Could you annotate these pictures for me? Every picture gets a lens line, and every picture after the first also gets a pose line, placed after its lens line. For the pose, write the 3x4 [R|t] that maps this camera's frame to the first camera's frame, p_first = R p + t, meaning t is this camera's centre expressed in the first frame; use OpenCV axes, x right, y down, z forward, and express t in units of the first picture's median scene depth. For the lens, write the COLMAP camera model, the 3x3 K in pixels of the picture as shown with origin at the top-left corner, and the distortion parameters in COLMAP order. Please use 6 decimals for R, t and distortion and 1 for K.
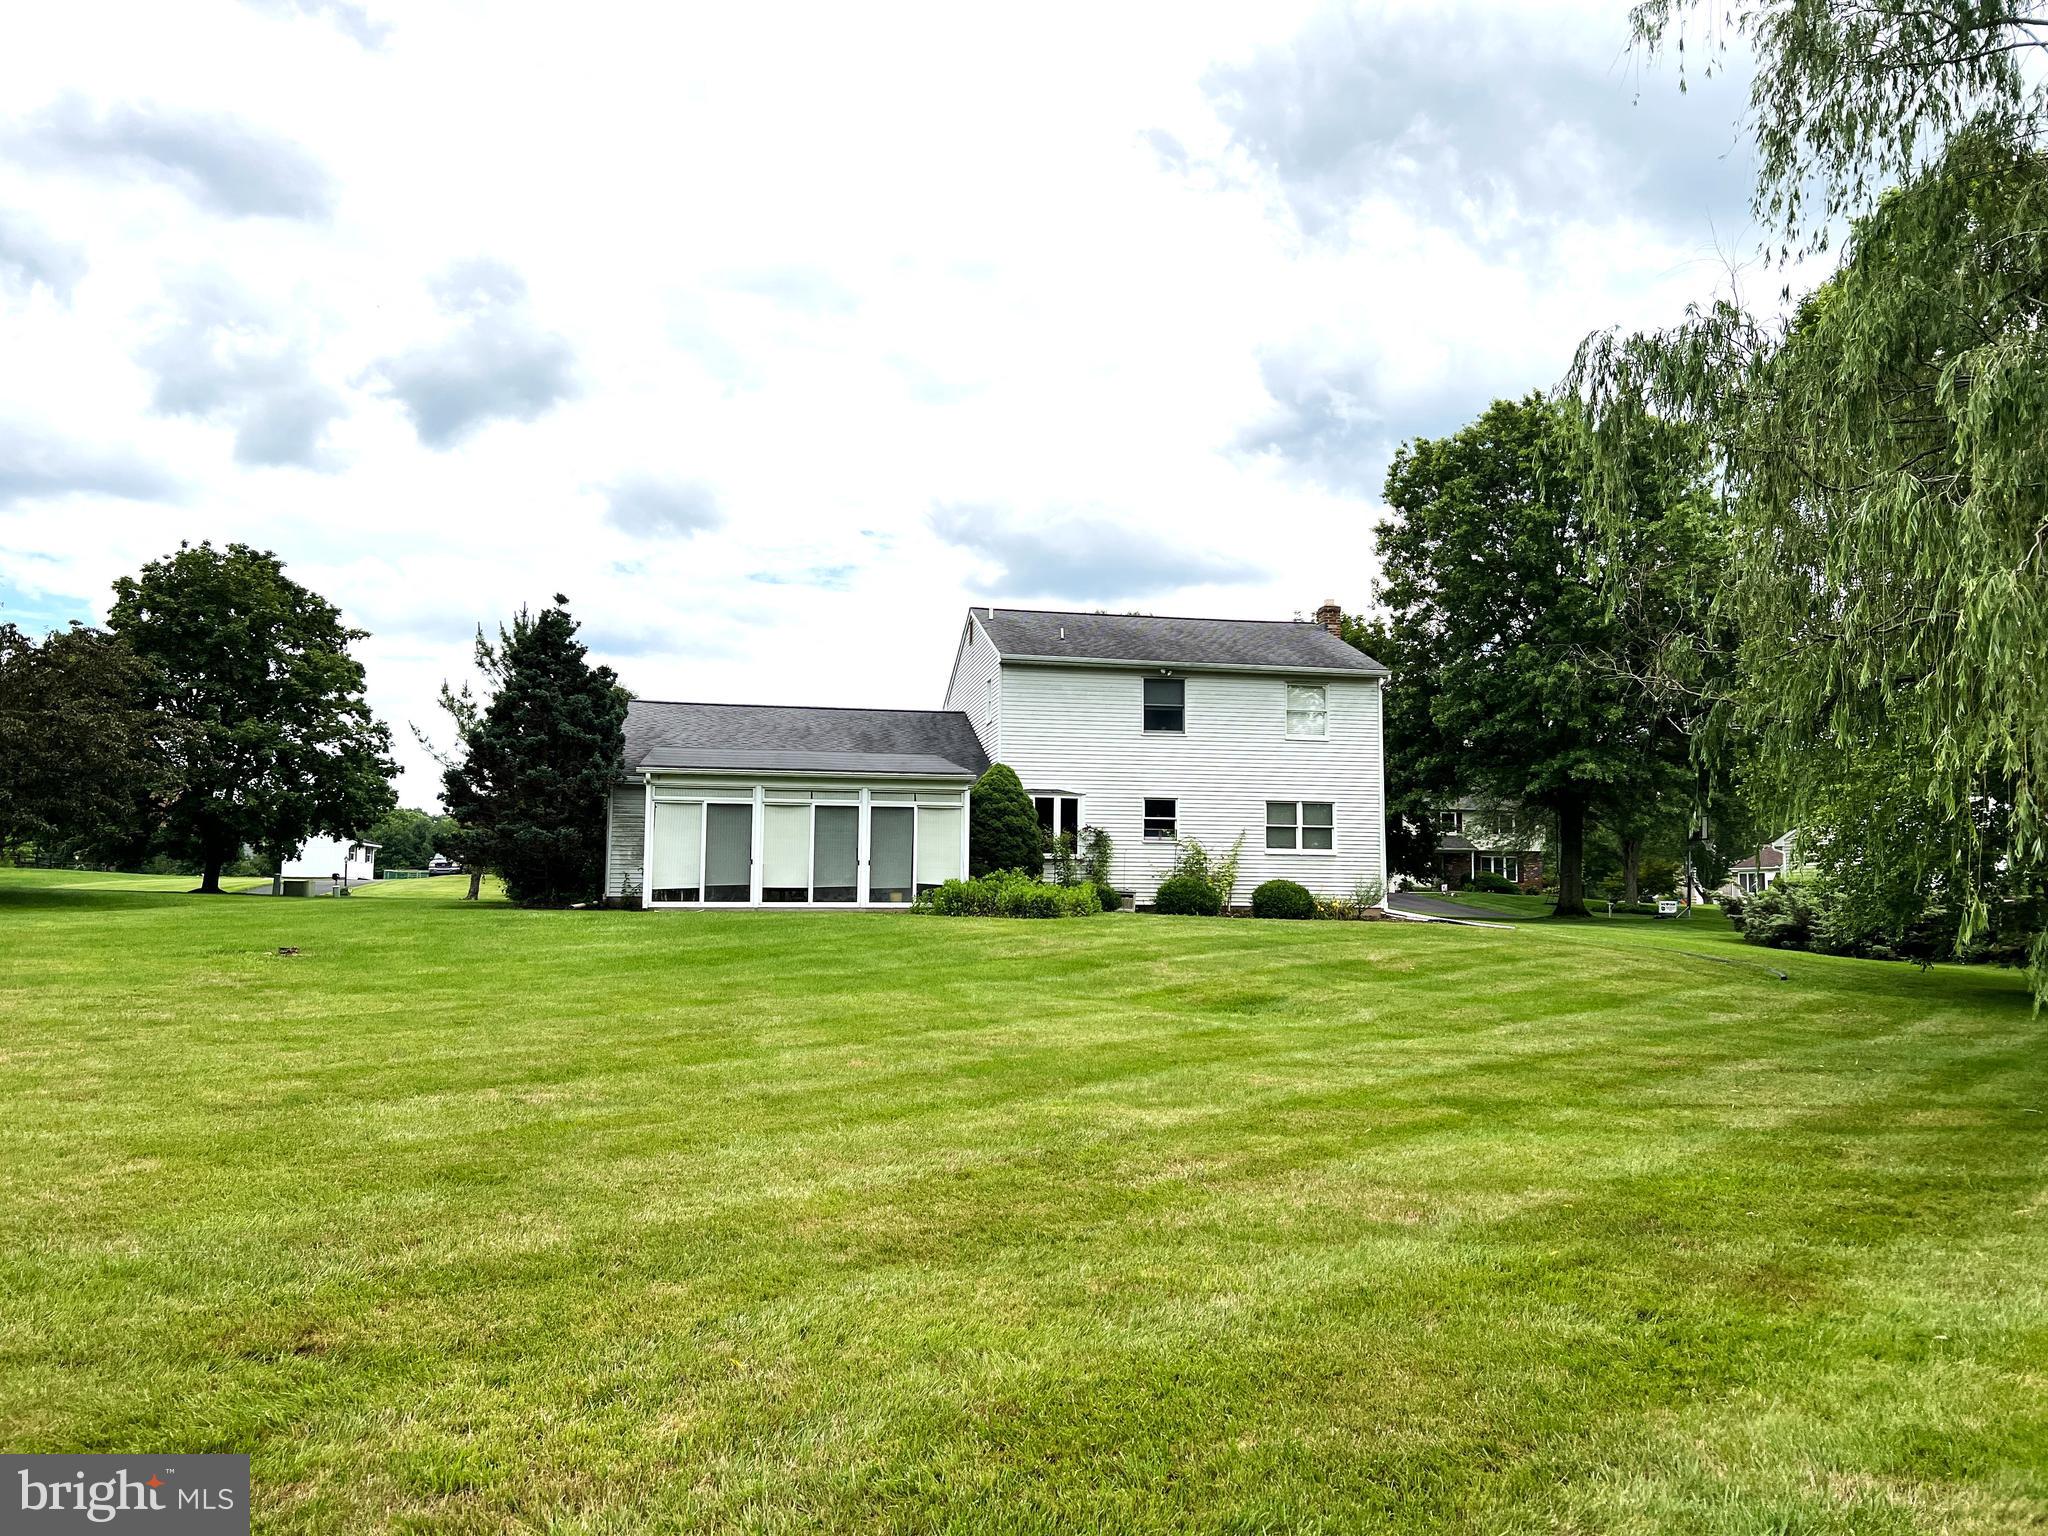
lens RADIAL K [[1528.7, 0, 1024.0], [0, 1528.7, 768.0], [0, 0, 1]] dist [0.082116, -0.130852]
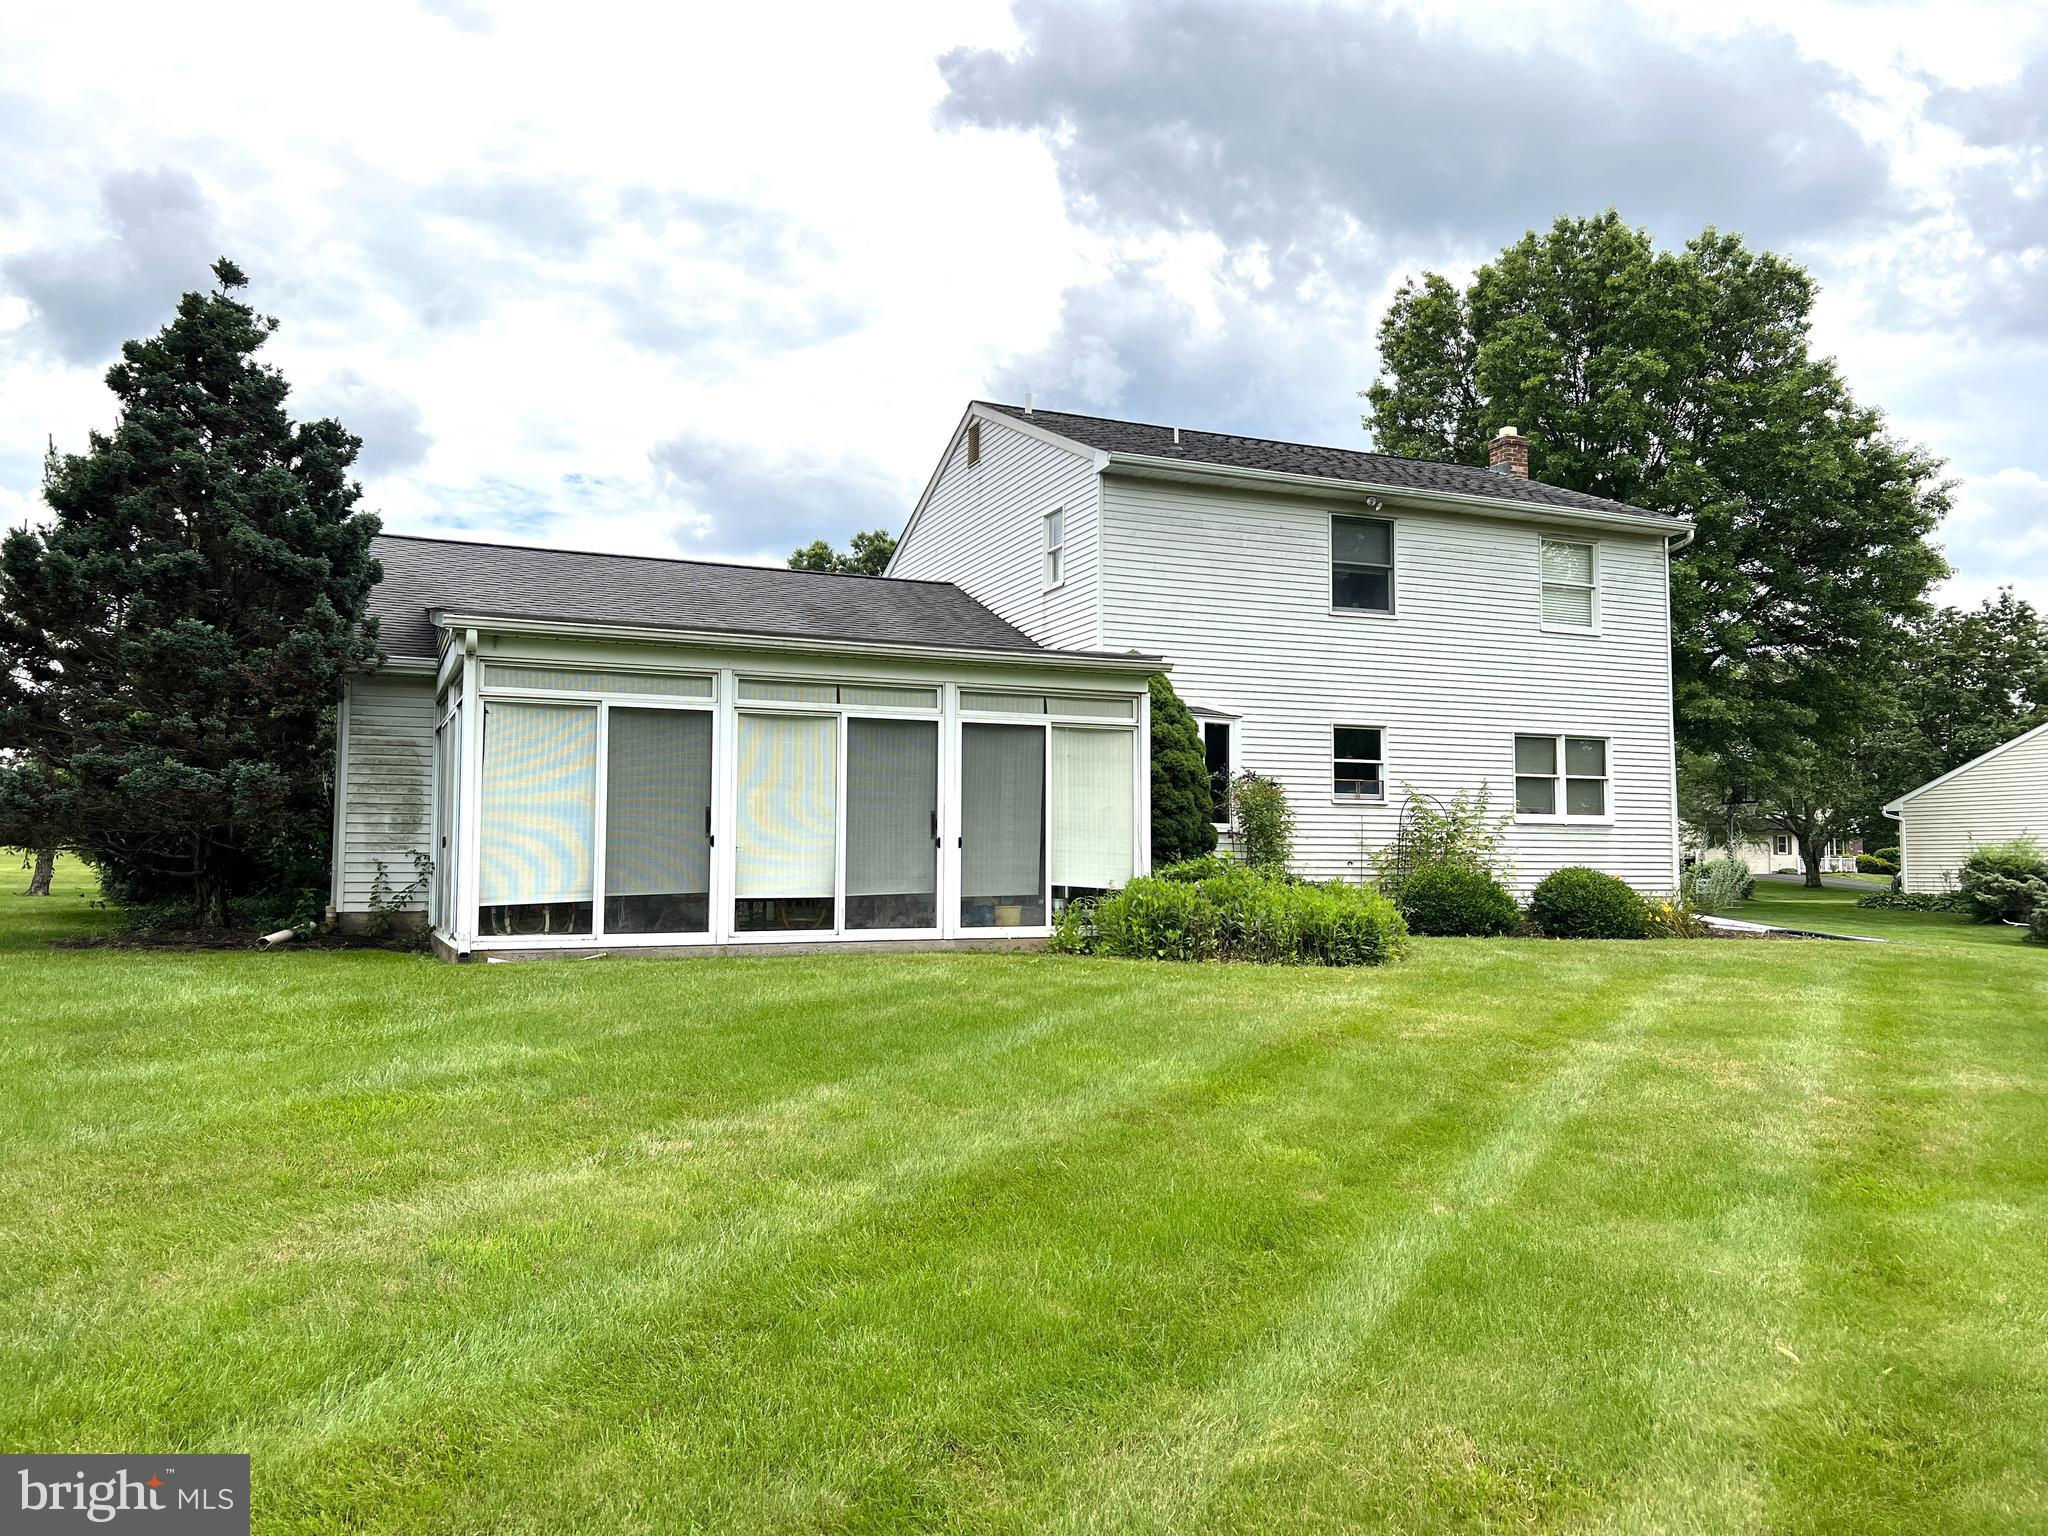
lens RADIAL K [[1528.7, 0, 1024.0], [0, 1528.7, 768.0], [0, 0, 1]] dist [0.082116, -0.130852]
pose [[0.977555, 0.007509, 0.210549, -0.157960], [-0.012237, 0.999701, 0.021159, 0.025469], [-0.210327, -0.023261, 0.977354, 0.473090]]
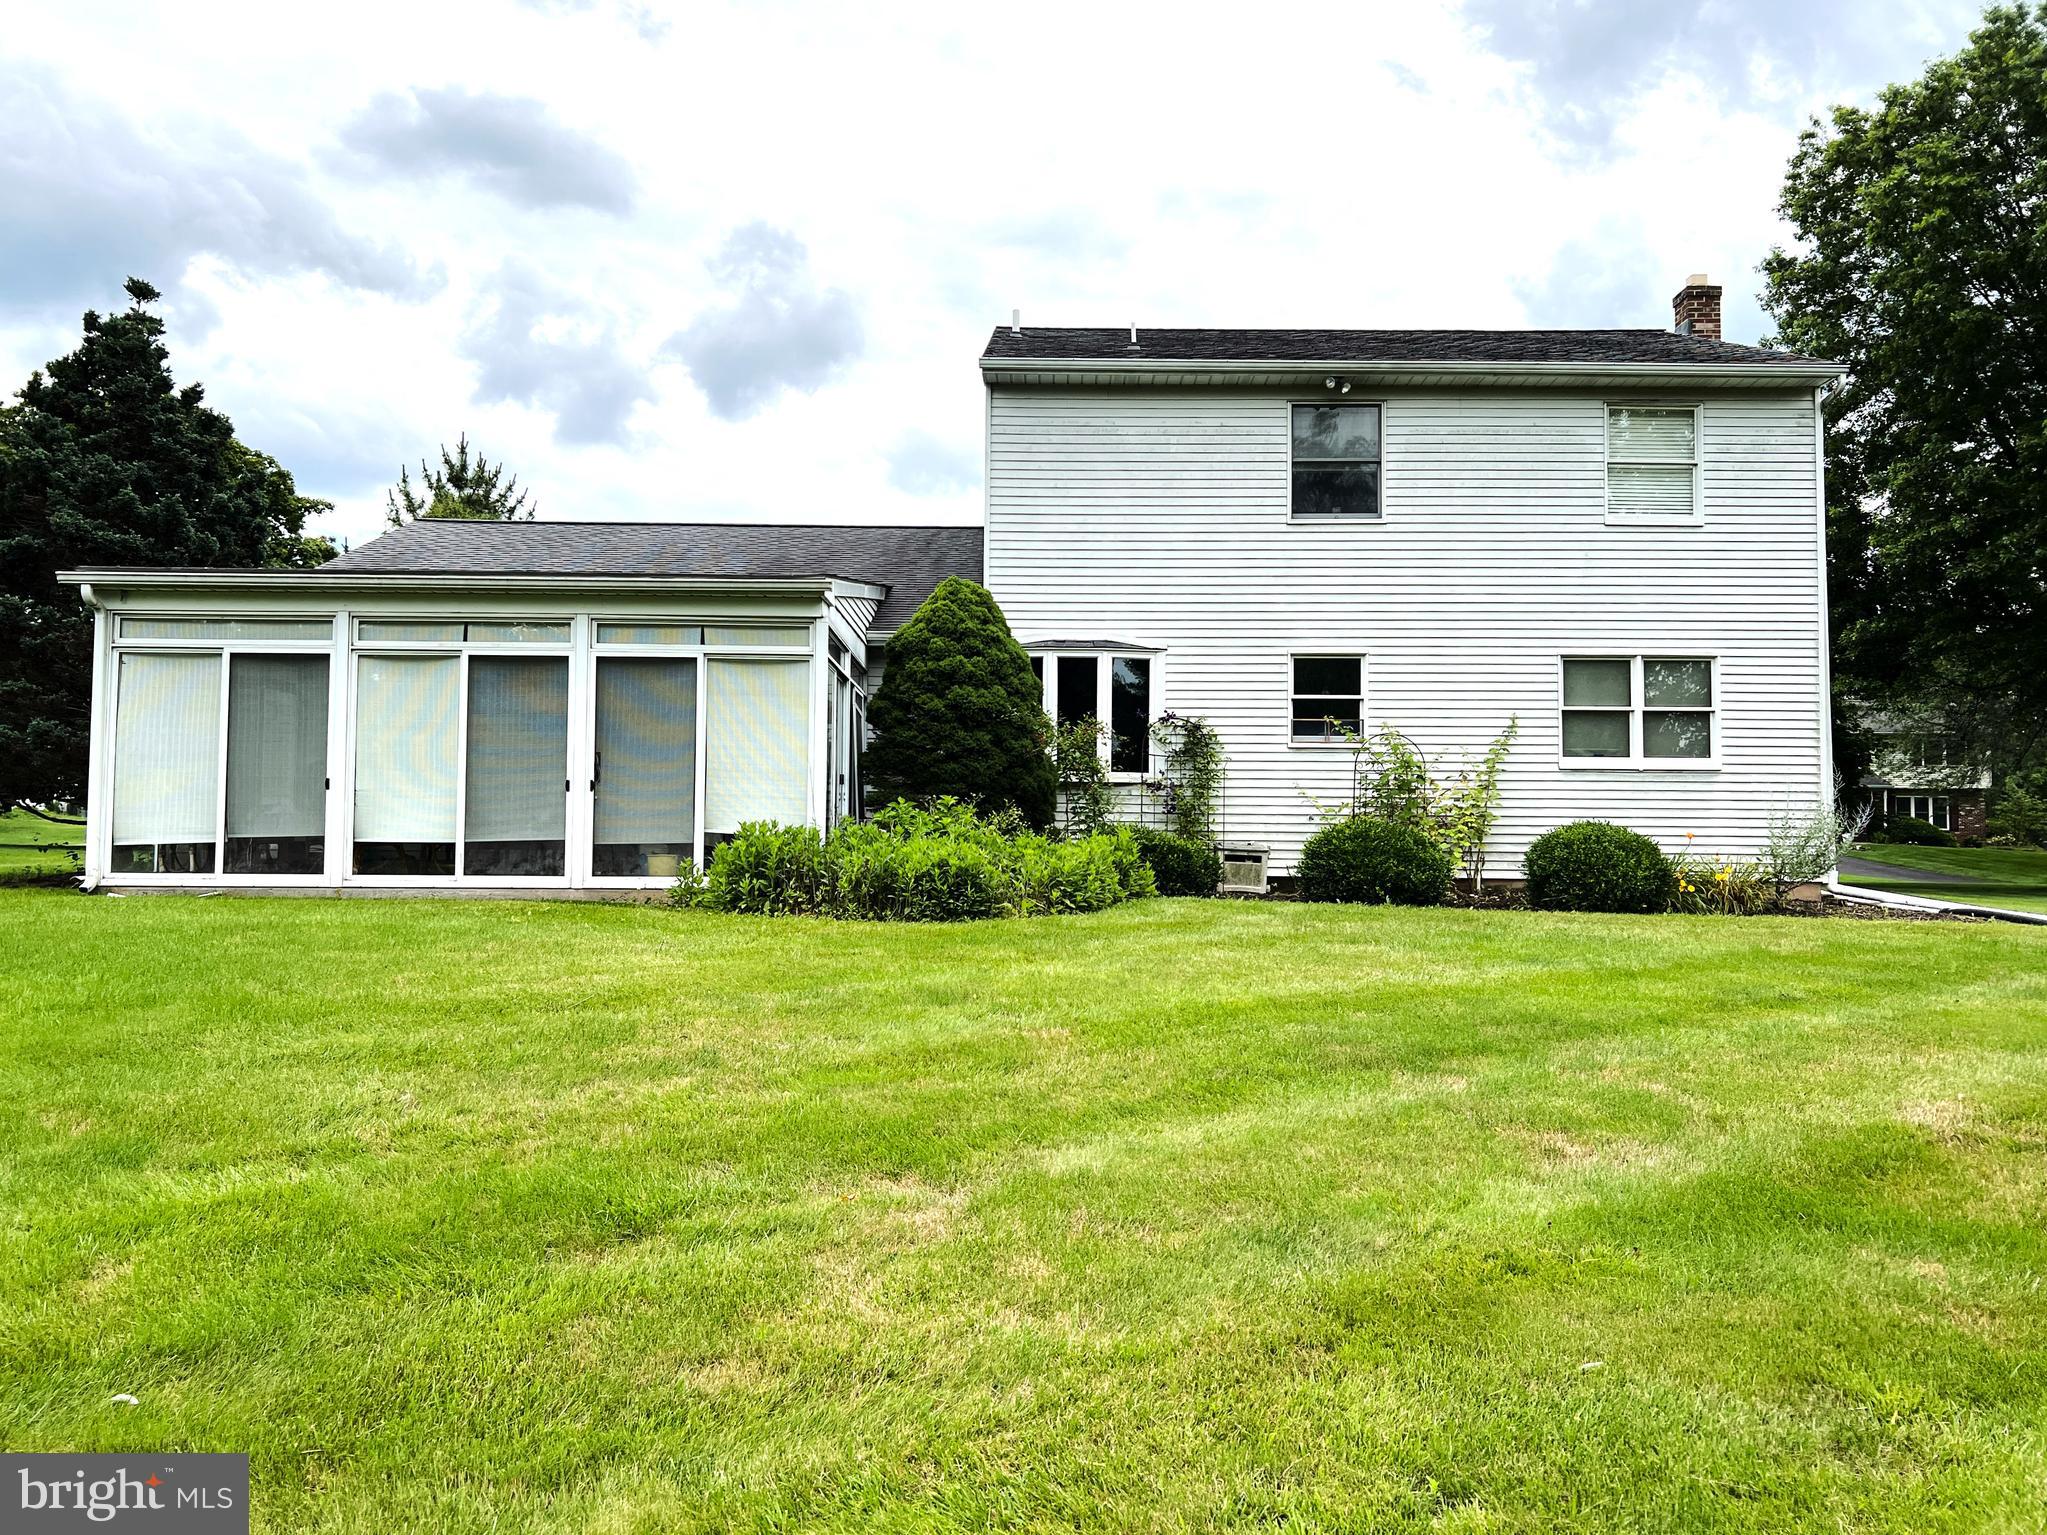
lens RADIAL K [[1519.1, 0, 1023.5], [0, 1519.1, 767.5], [0, 0, 1]] dist [0.053419, -0.051958]
pose [[0.979416, -0.010122, -0.201601, 0.093903], [0.016535, 0.999409, 0.030149, 0.040047], [0.201176, -0.032862, 0.979004, 0.524256]]
